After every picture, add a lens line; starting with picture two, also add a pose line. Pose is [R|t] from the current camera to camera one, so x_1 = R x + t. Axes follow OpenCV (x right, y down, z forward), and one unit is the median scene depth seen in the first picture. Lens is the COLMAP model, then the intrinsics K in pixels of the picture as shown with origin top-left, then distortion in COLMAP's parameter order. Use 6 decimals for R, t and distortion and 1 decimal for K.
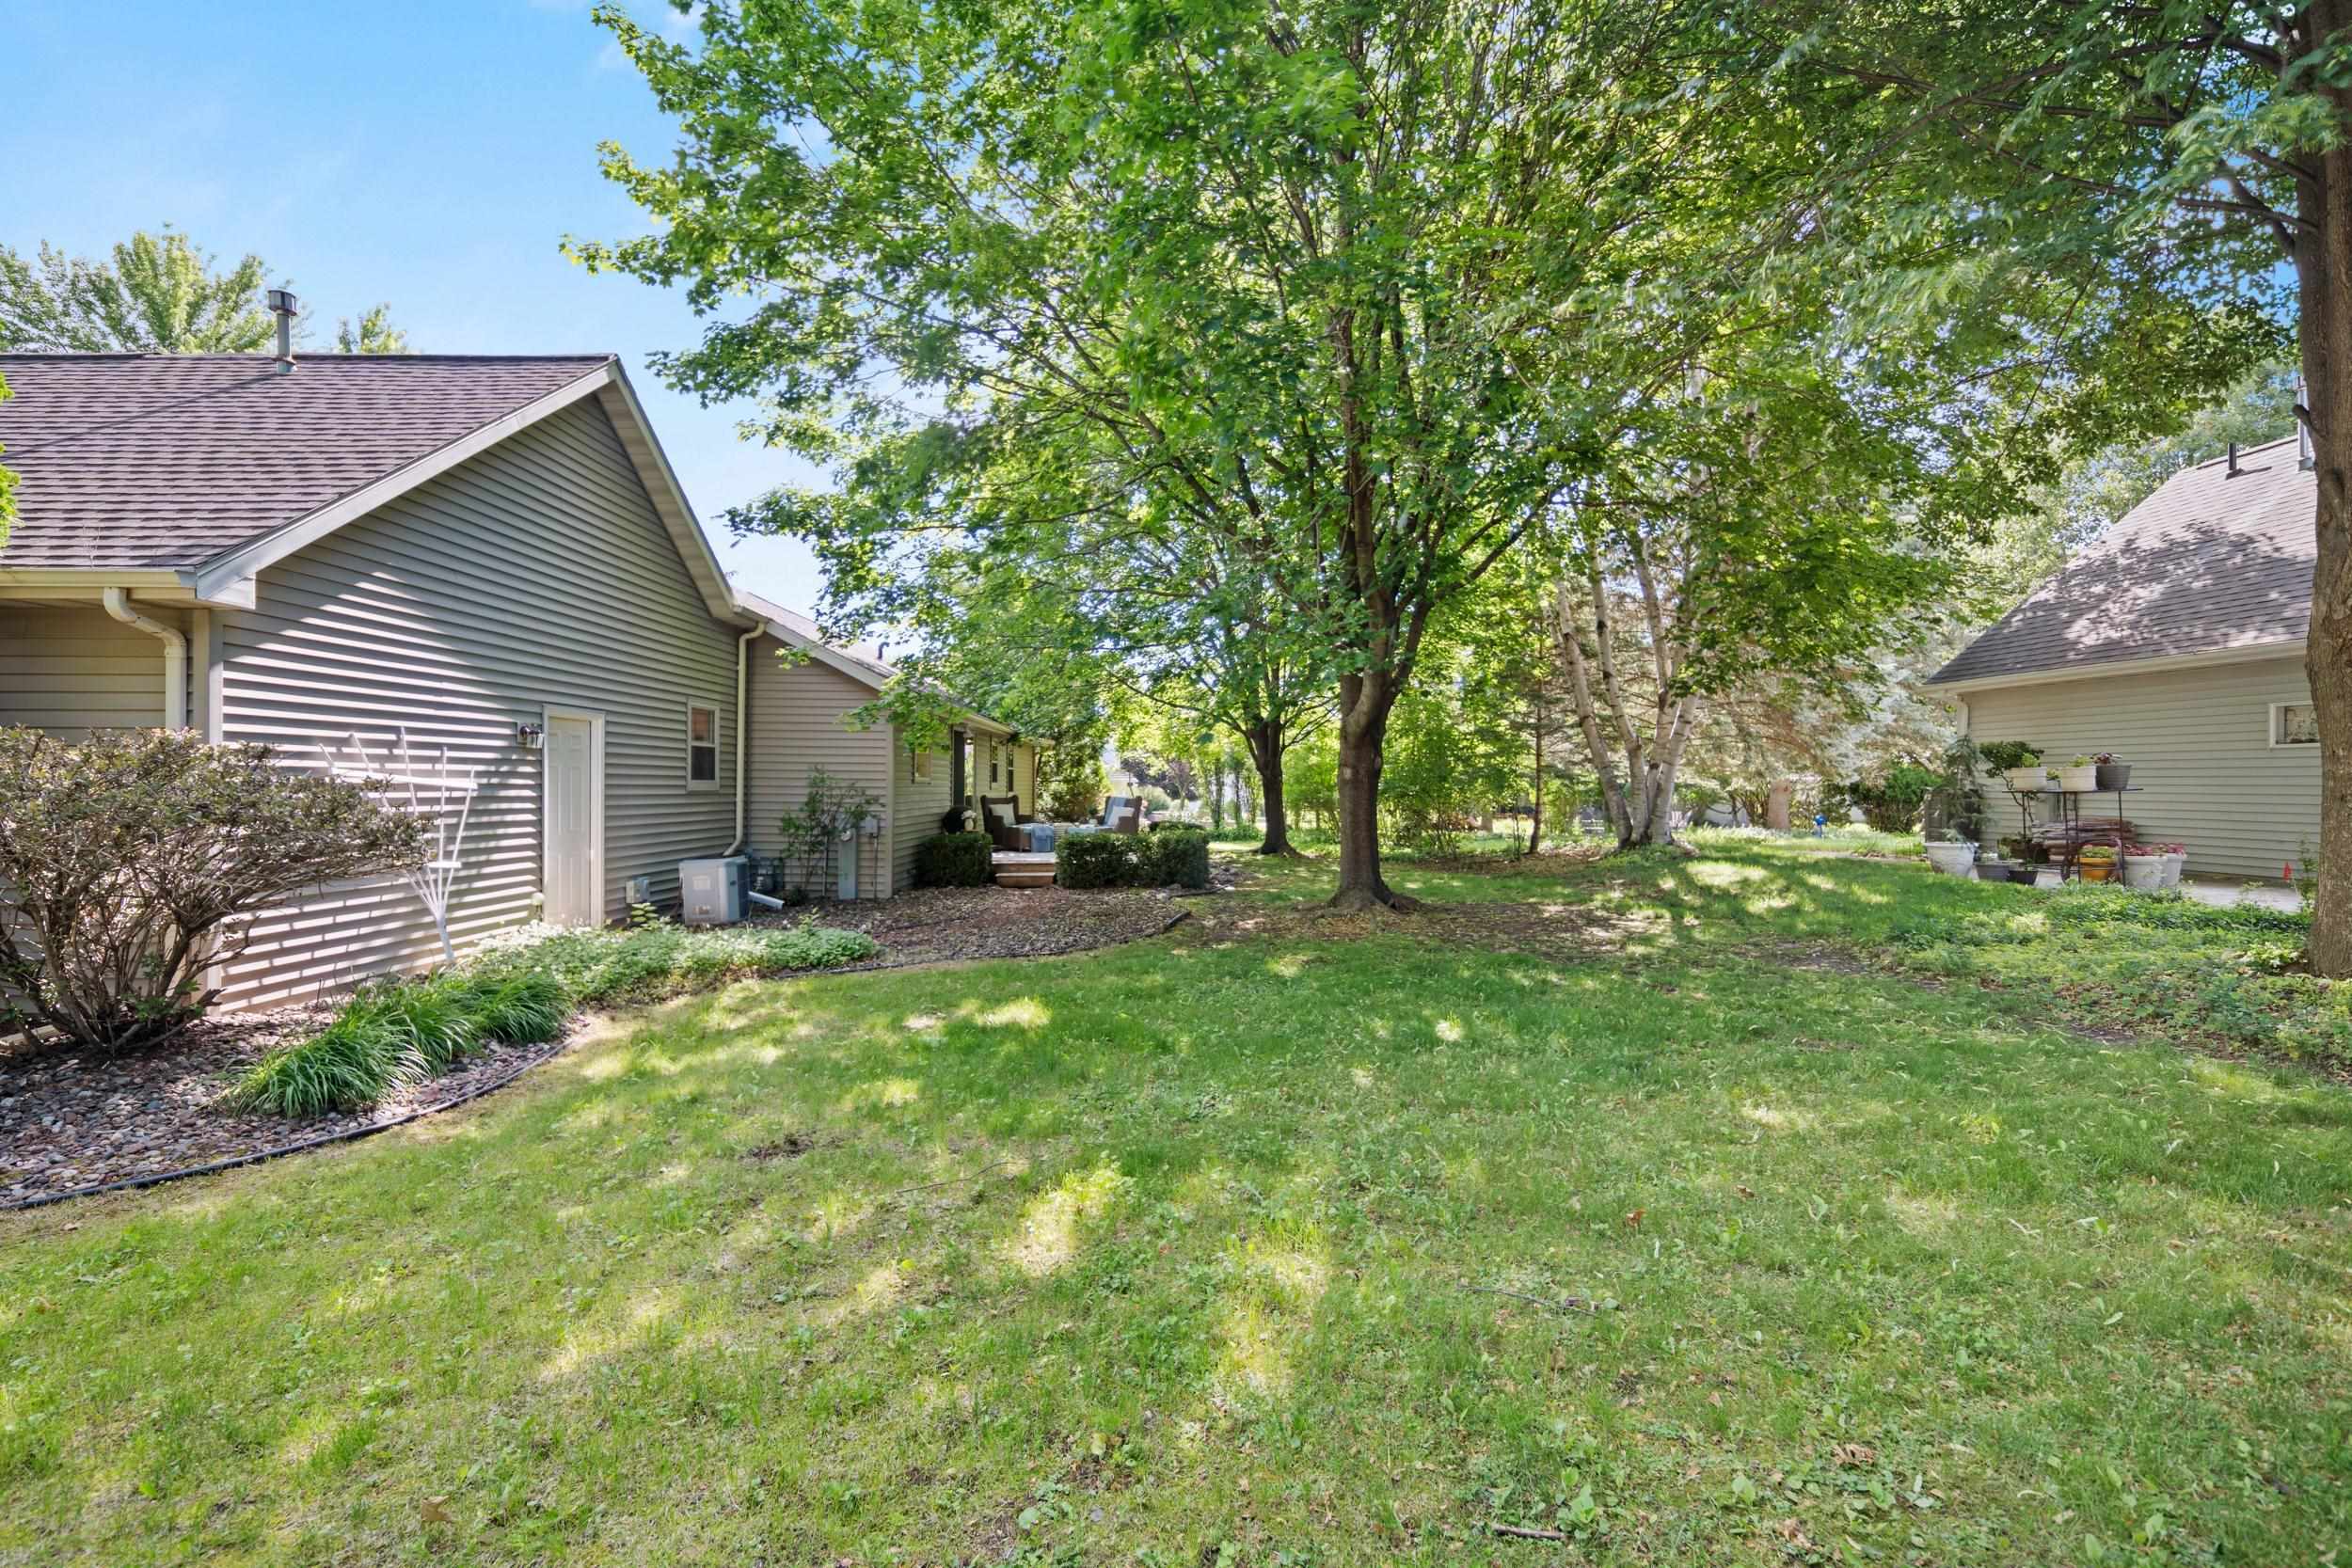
lens RADIAL K [[1048.5, 0, 1176.0], [0, 1048.5, 784.0], [0, 0, 1]] dist [-0.000022, -0.000240]
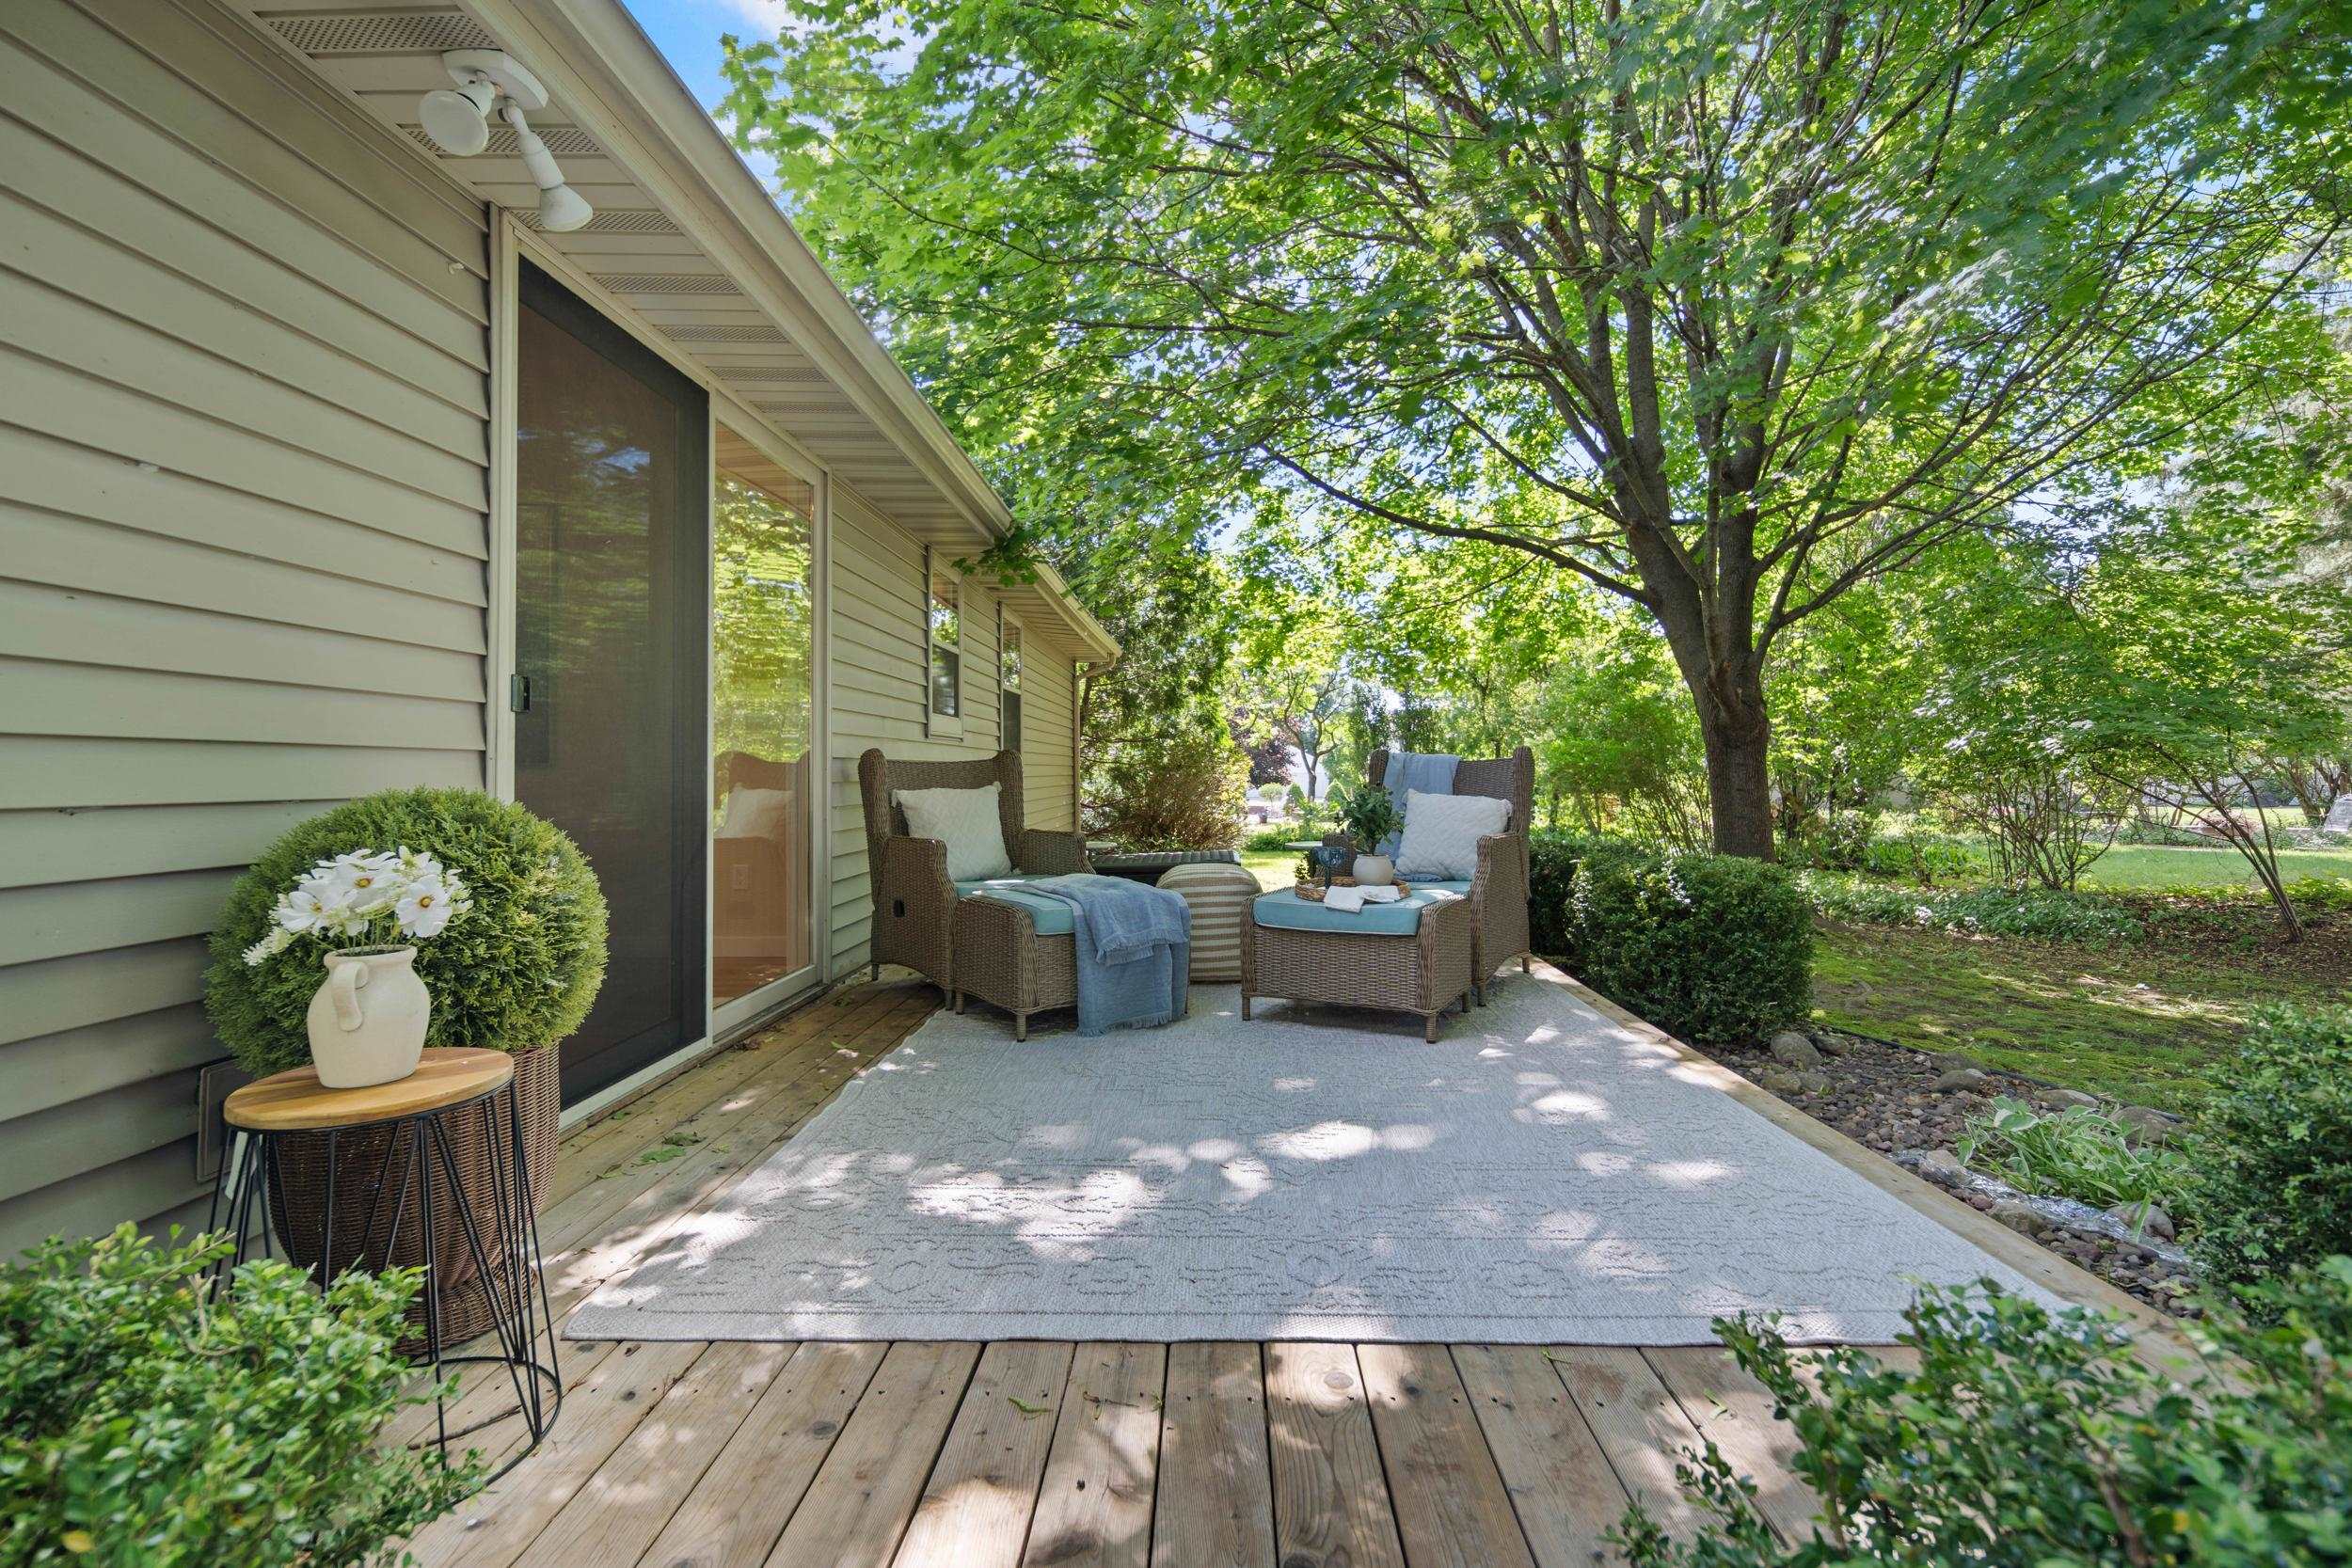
lens RADIAL K [[1048.5, 0, 1176.0], [0, 1048.5, 784.0], [0, 0, 1]] dist [-0.000022, -0.000240]
pose [[0.999537, 0.001411, -0.030396, -0.076465], [-0.000994, 0.999906, 0.013706, 0.010617], [0.030412, -0.013669, 0.999444, 0.537571]]
